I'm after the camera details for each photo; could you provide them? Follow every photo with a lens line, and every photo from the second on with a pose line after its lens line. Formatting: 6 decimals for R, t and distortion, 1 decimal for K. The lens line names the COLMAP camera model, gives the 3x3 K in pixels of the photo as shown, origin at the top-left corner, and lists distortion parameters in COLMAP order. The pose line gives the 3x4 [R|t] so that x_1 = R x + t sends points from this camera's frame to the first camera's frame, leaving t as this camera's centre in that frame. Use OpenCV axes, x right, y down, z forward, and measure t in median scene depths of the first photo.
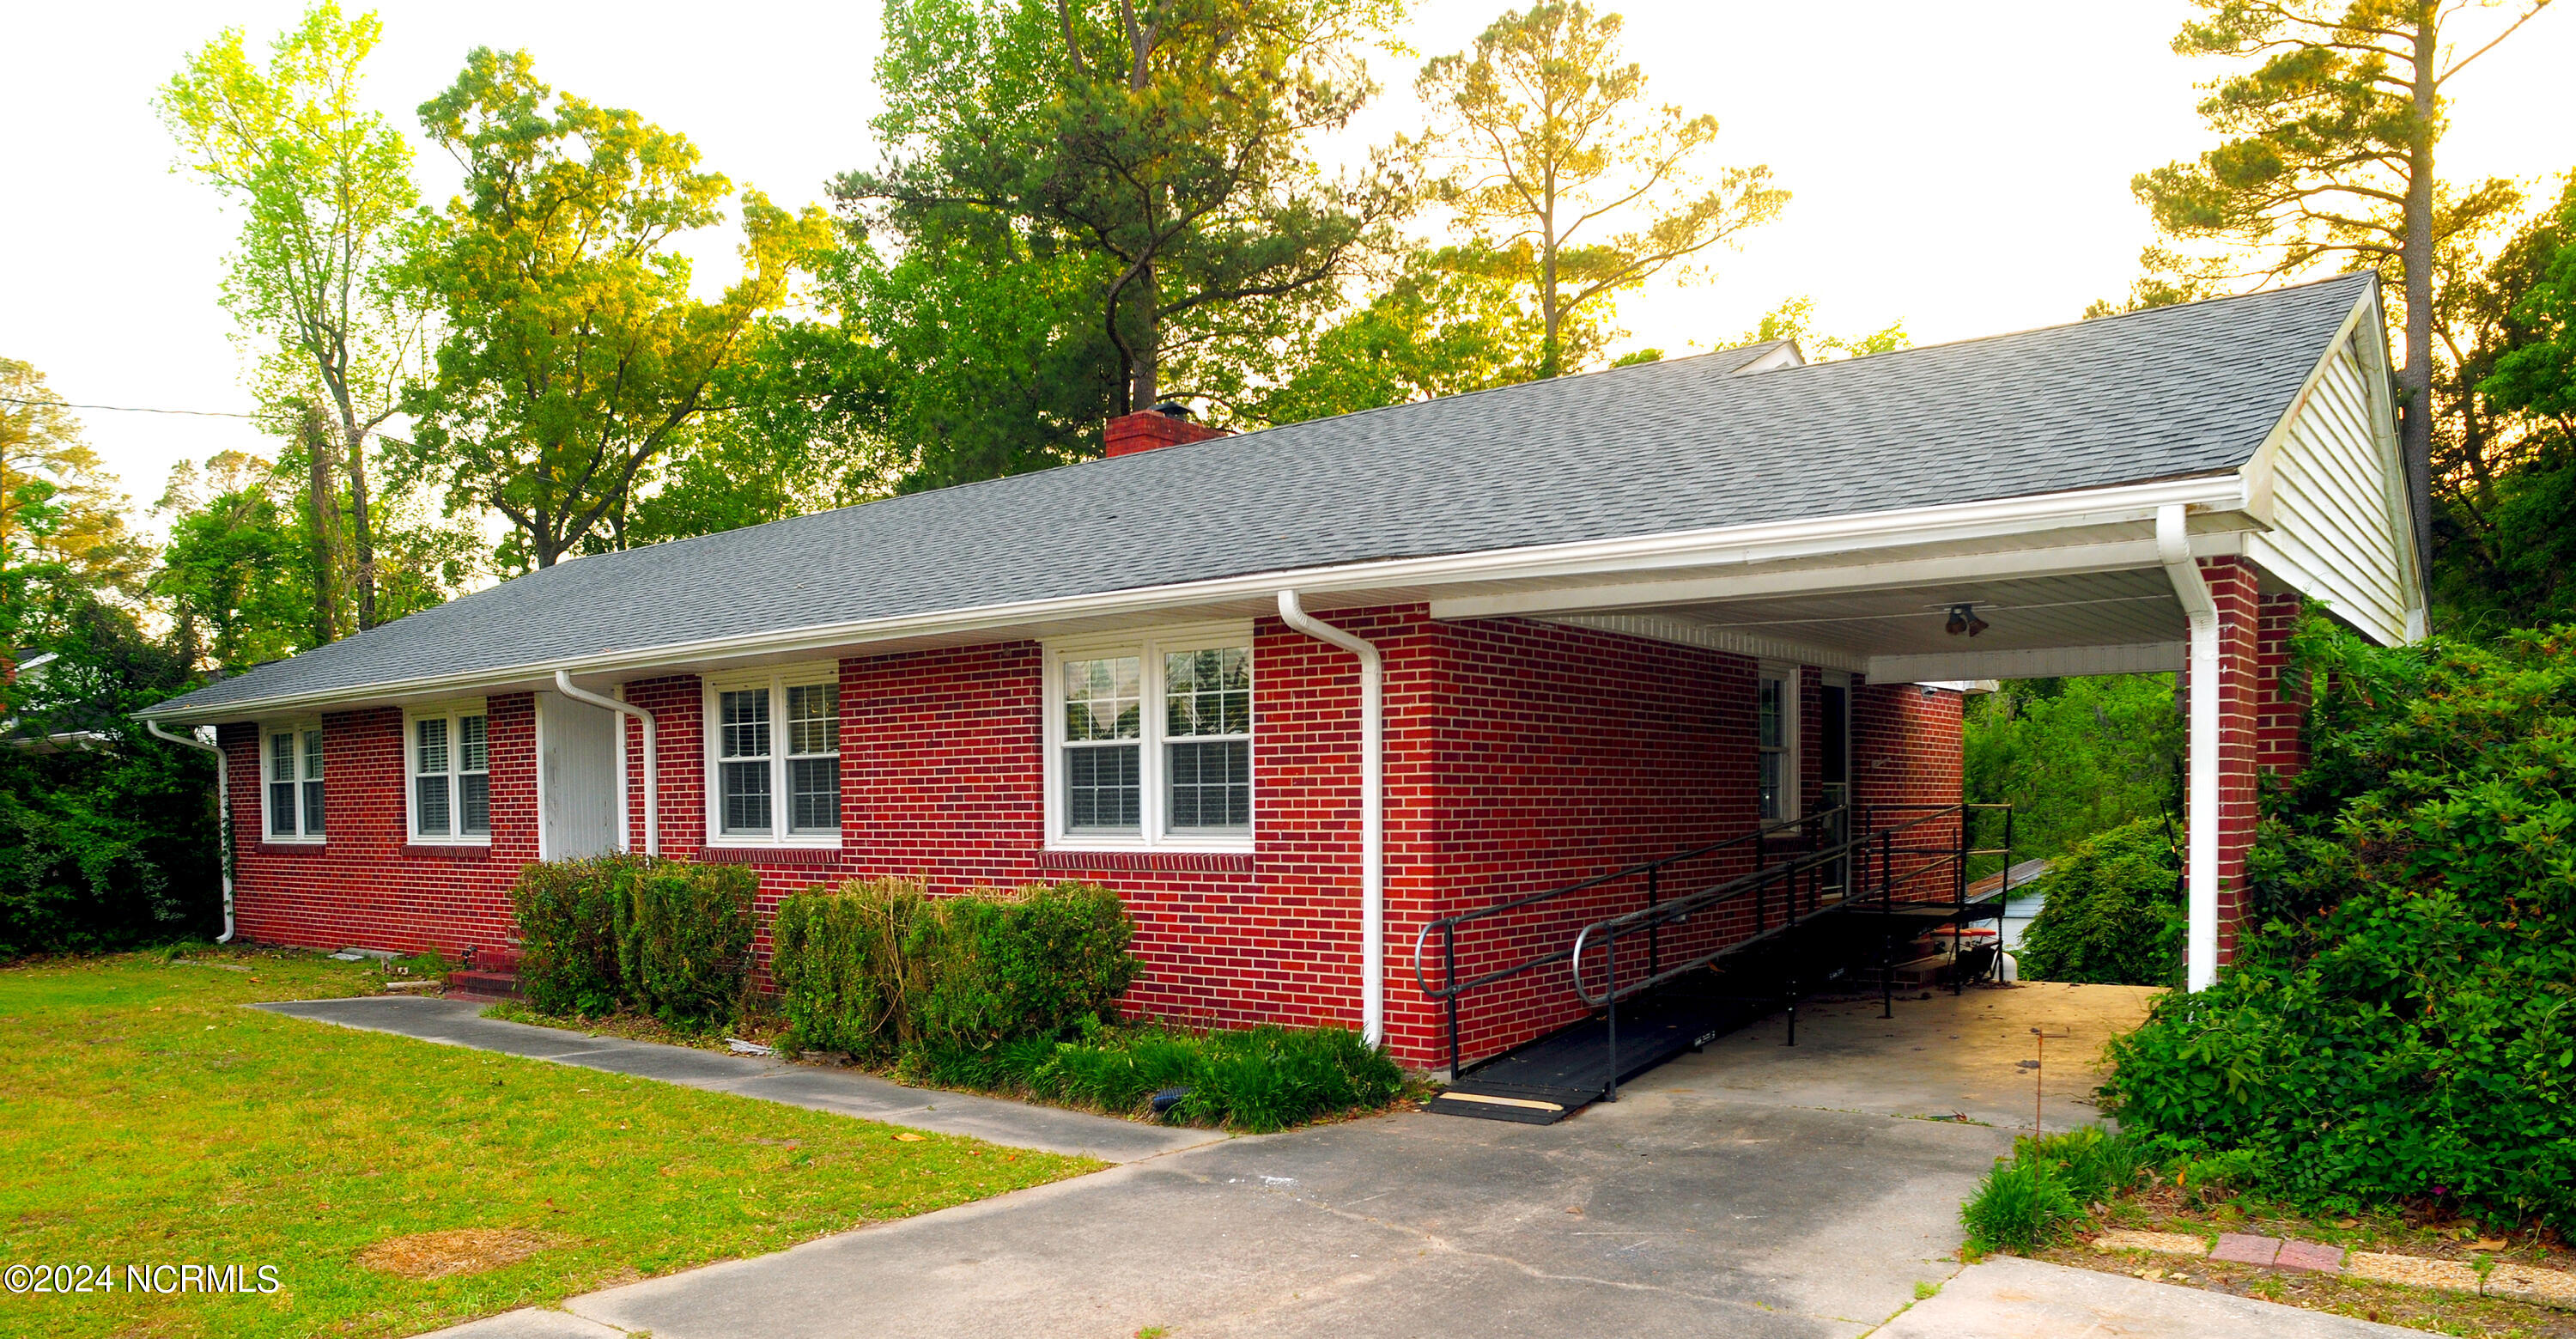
lens RADIAL K [[1732.4, 0, 1276.9], [0, 1732.4, 895.4], [0, 0, 1]] dist [-0.108612, 0.082357]
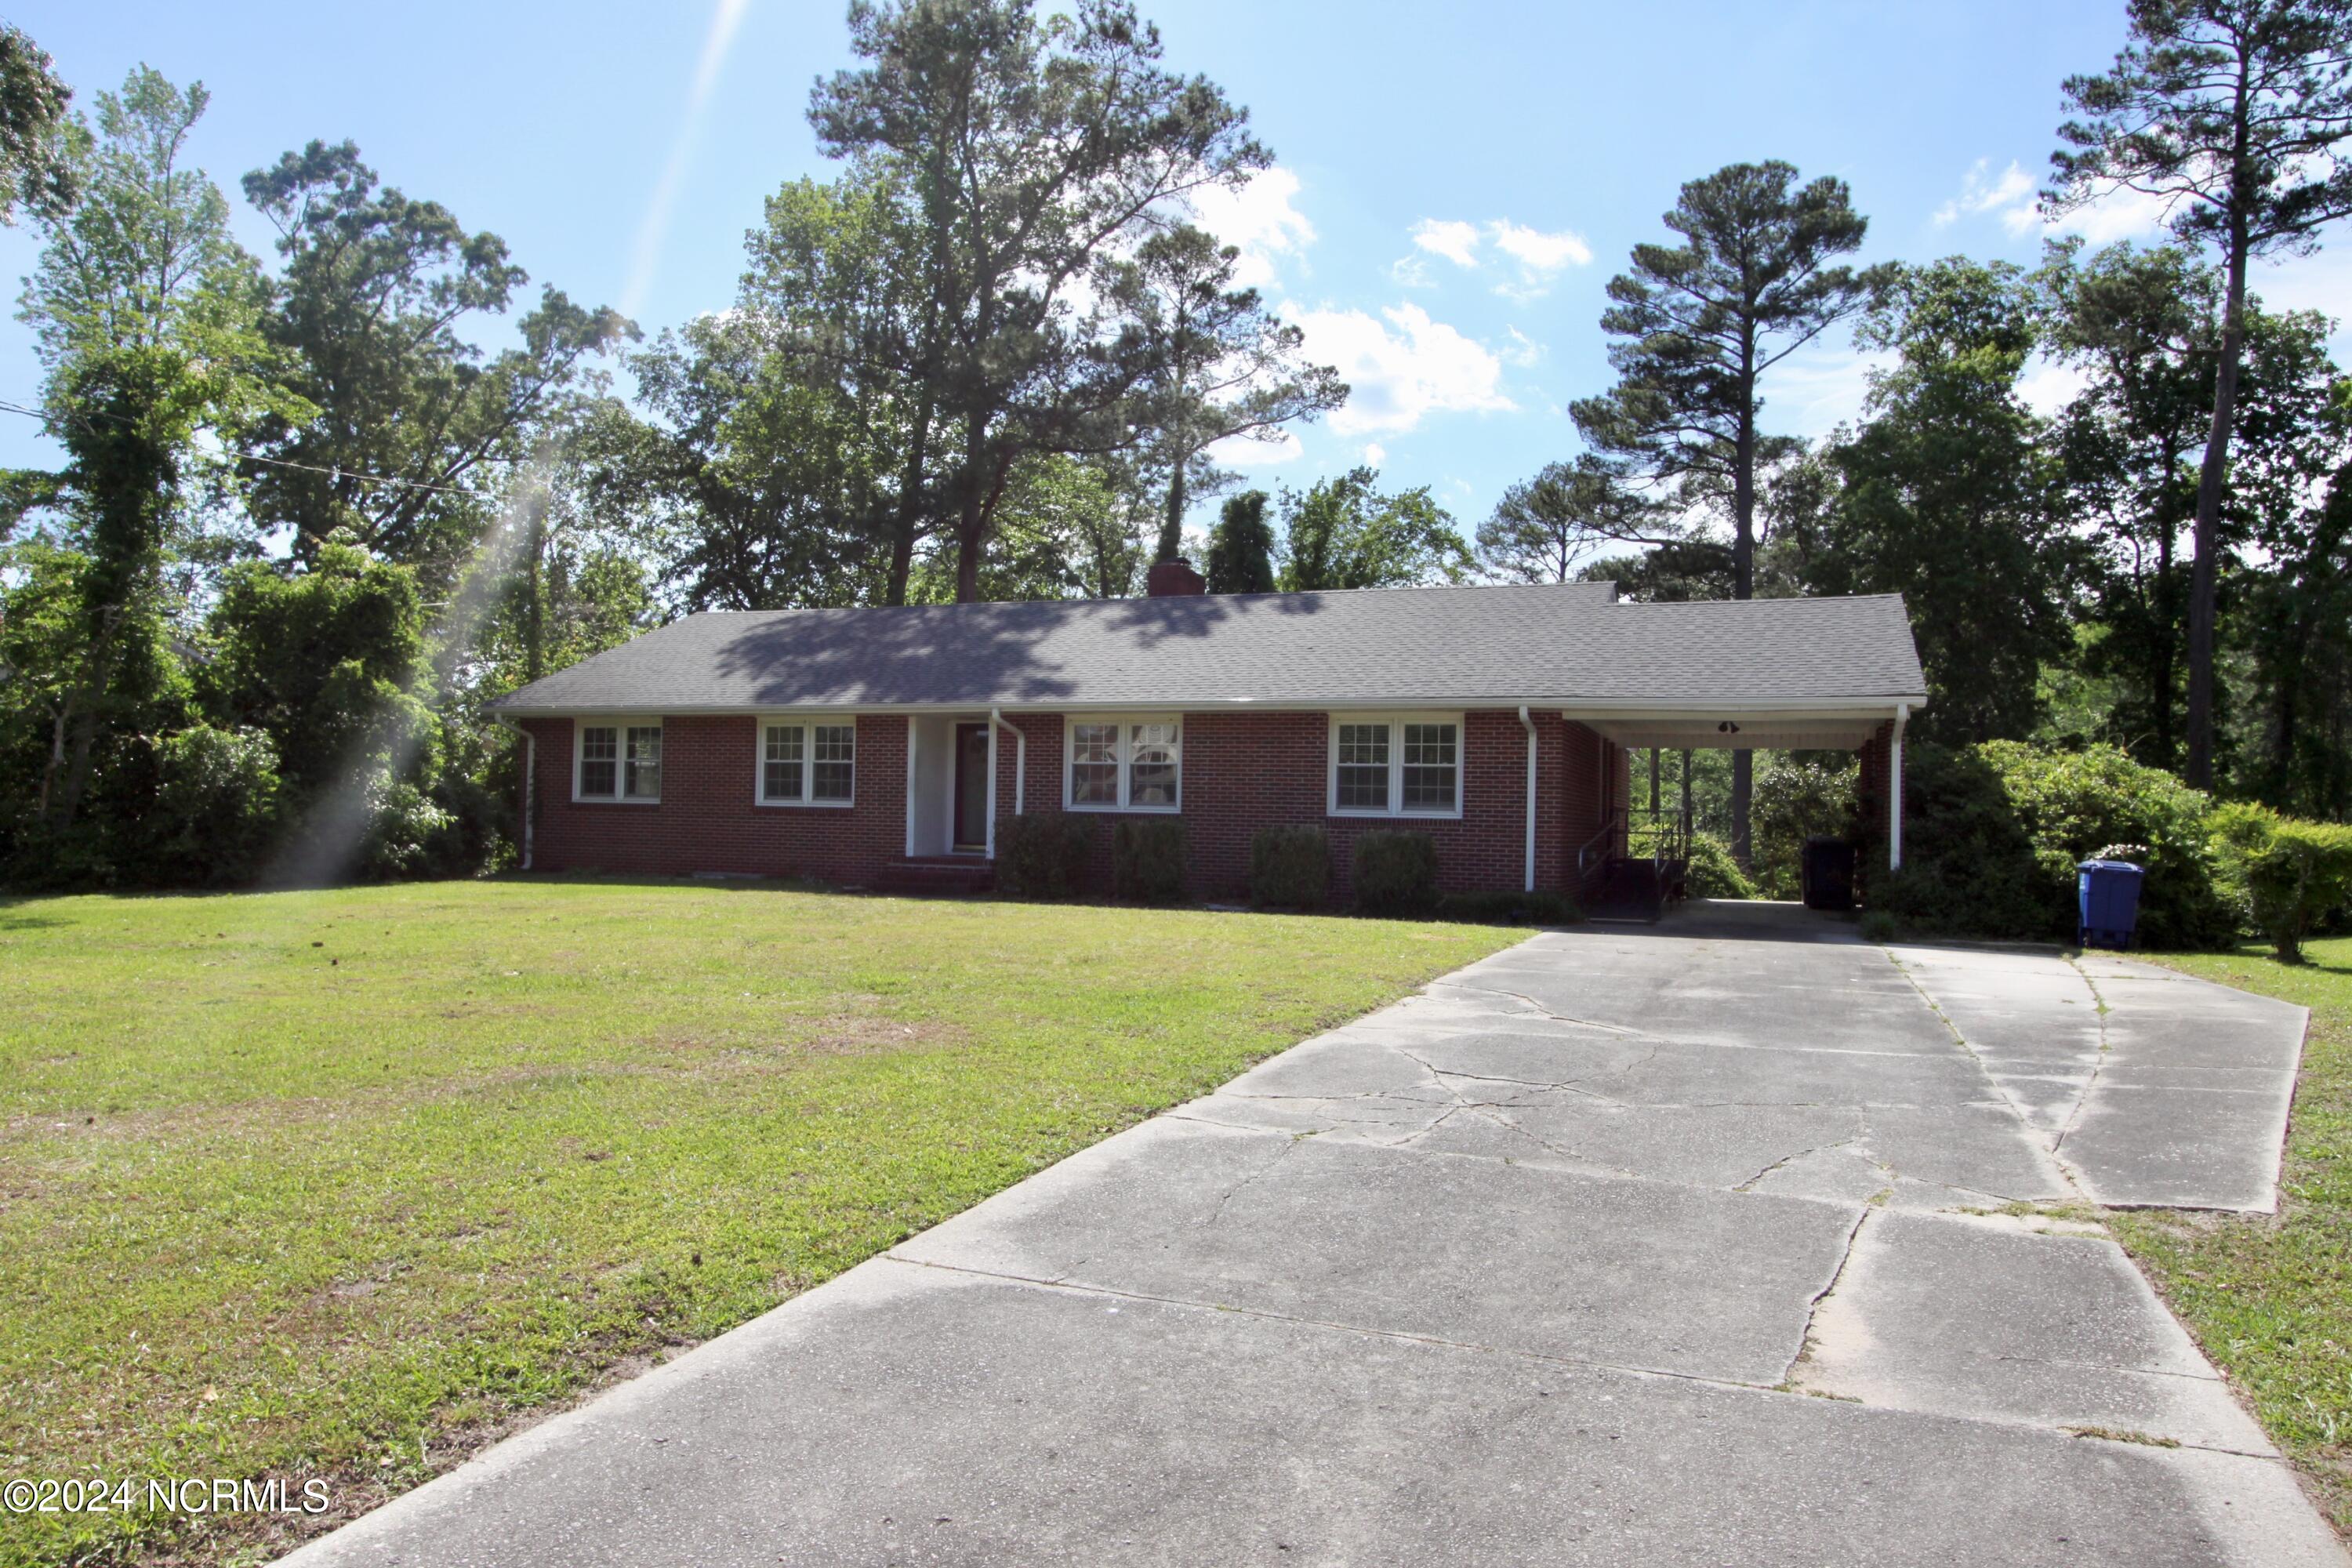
lens RADIAL K [[1554.2, 0, 1176.0], [0, 1554.2, 784.0], [0, 0, 1]] dist [-0.005402, -0.001847]
pose [[0.954266, 0.034627, 0.296948, -0.214225], [-0.012029, 0.996912, -0.077594, 0.020457], [-0.298718, 0.070474, 0.951736, -0.177582]]
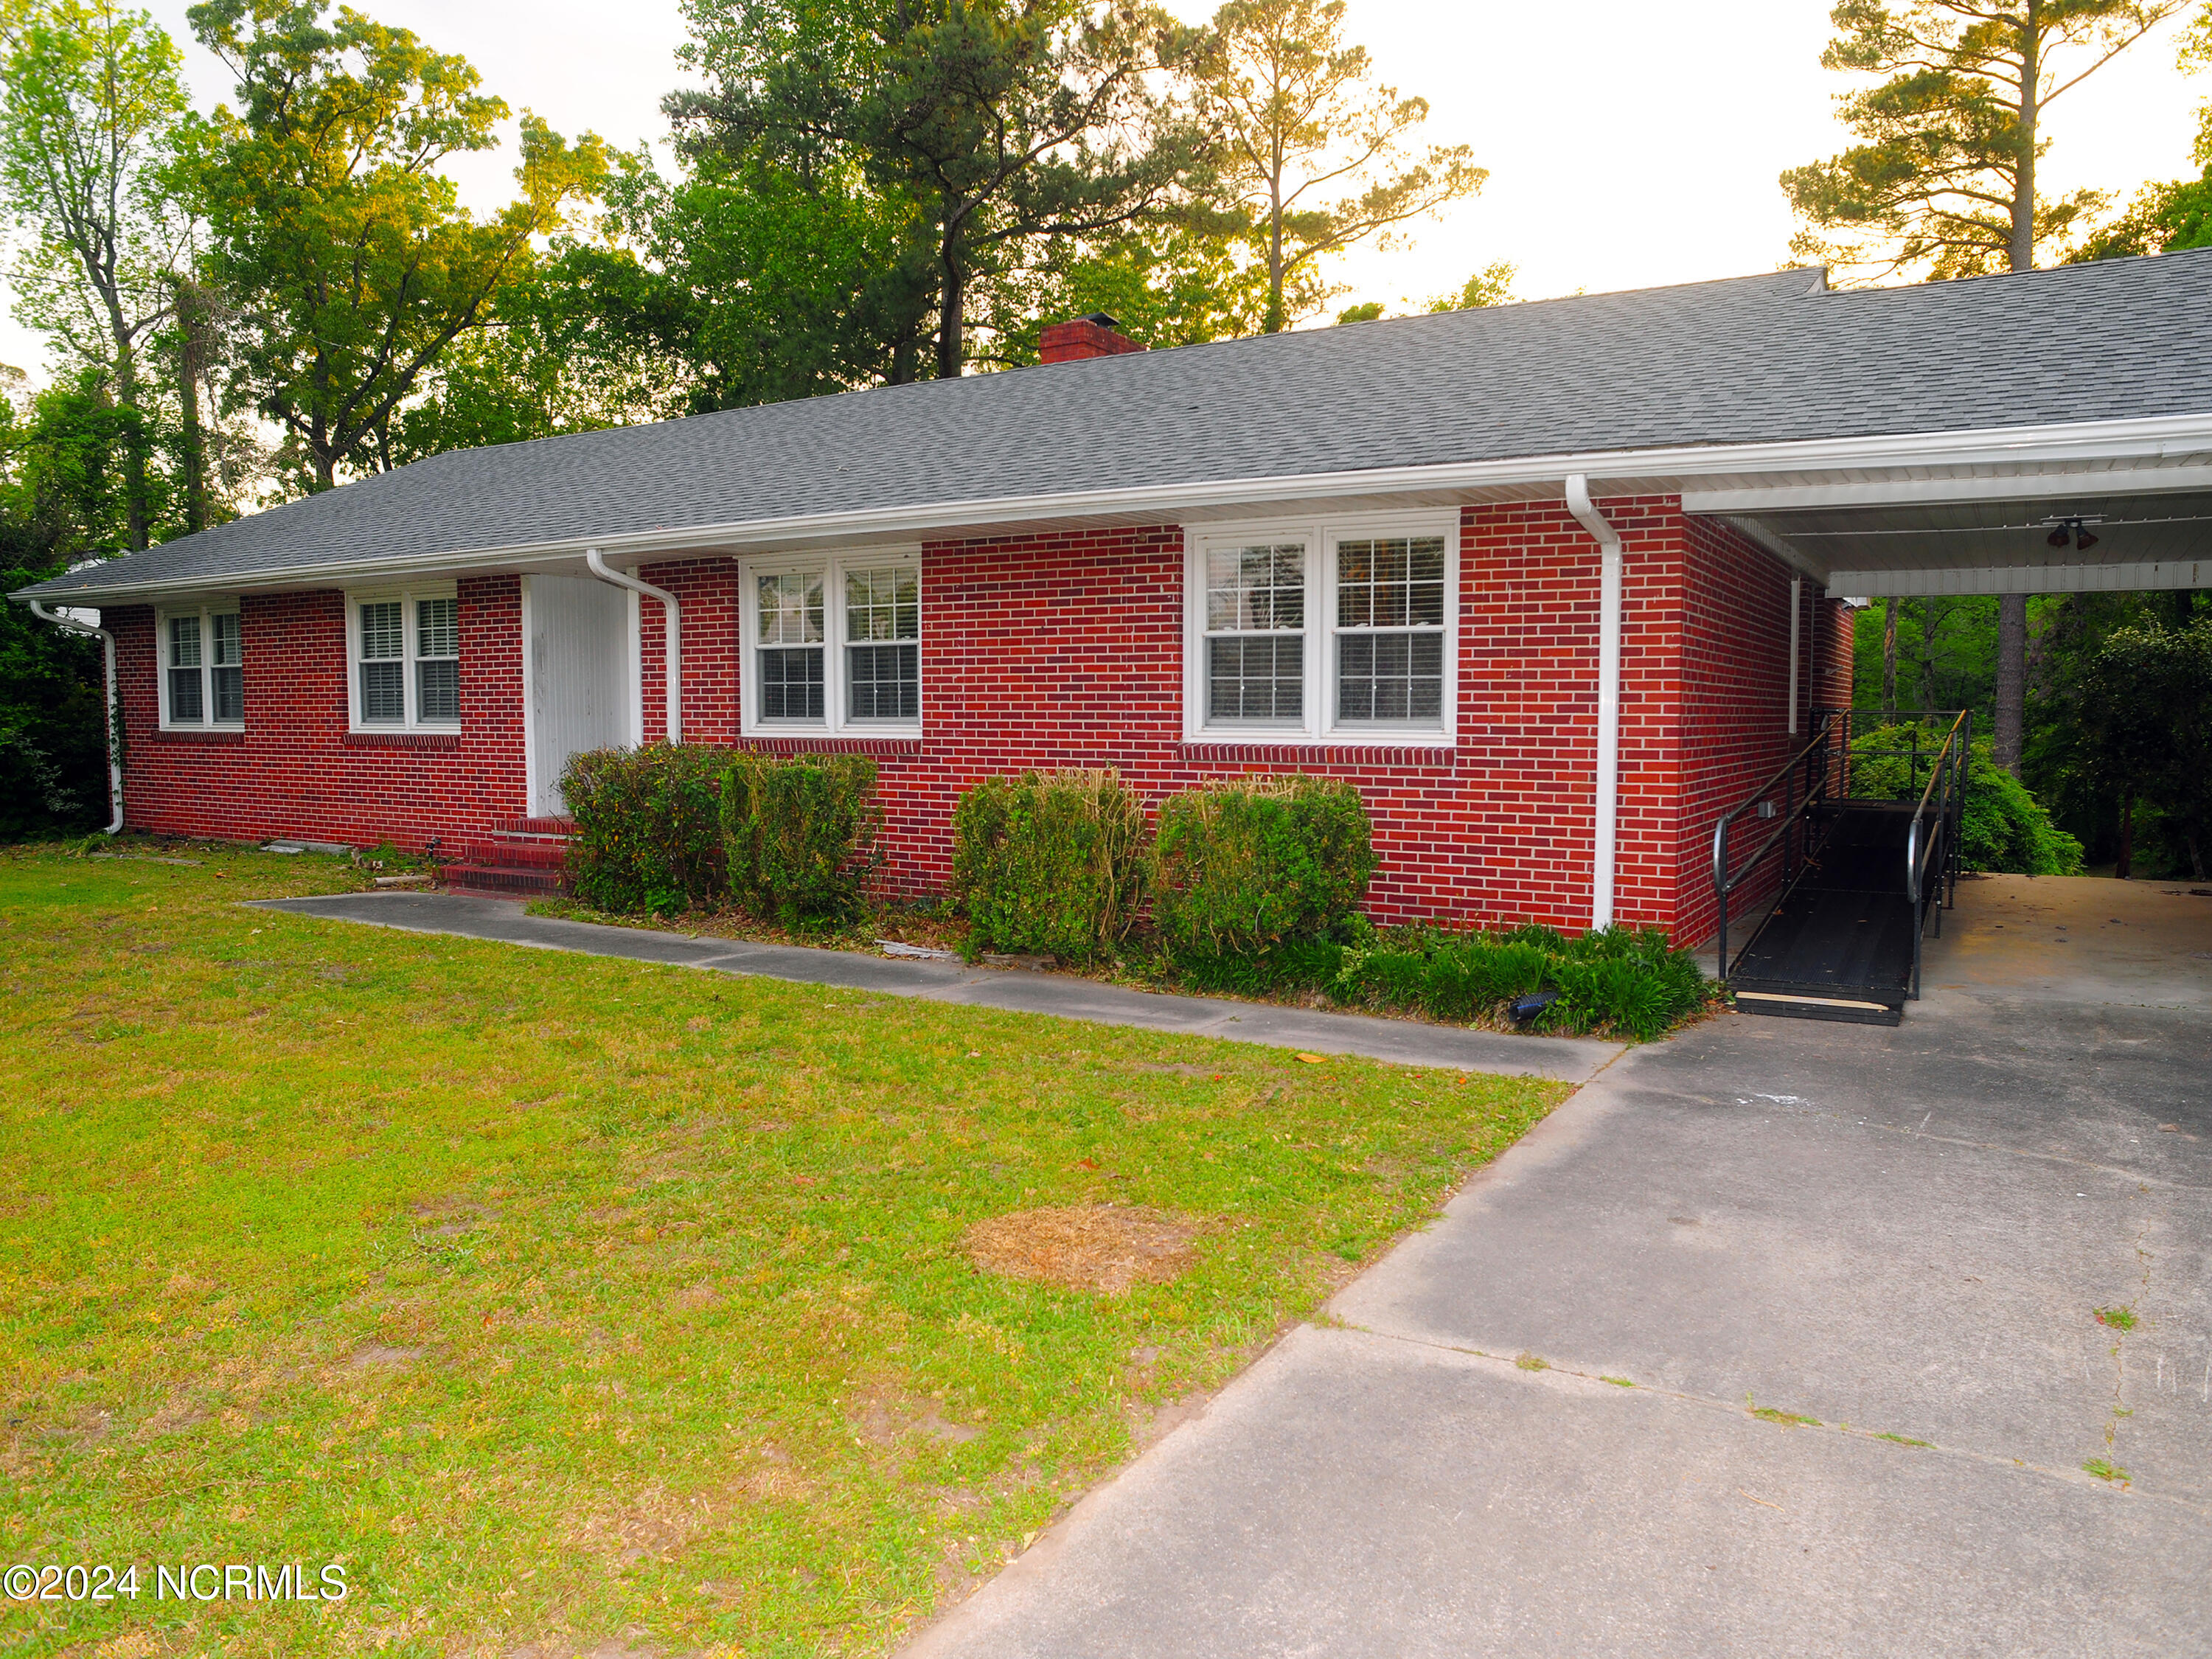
lens RADIAL K [[1512.2, 0, 1115.7], [0, 1512.2, 826.0], [0, 0, 1]] dist [-0.092528, 0.063272]
pose [[0.991925, 0.002166, 0.126810, -0.069244], [-0.005256, 0.999697, 0.024038, 0.000185], [-0.126719, -0.024510, 0.991636, 0.039230]]
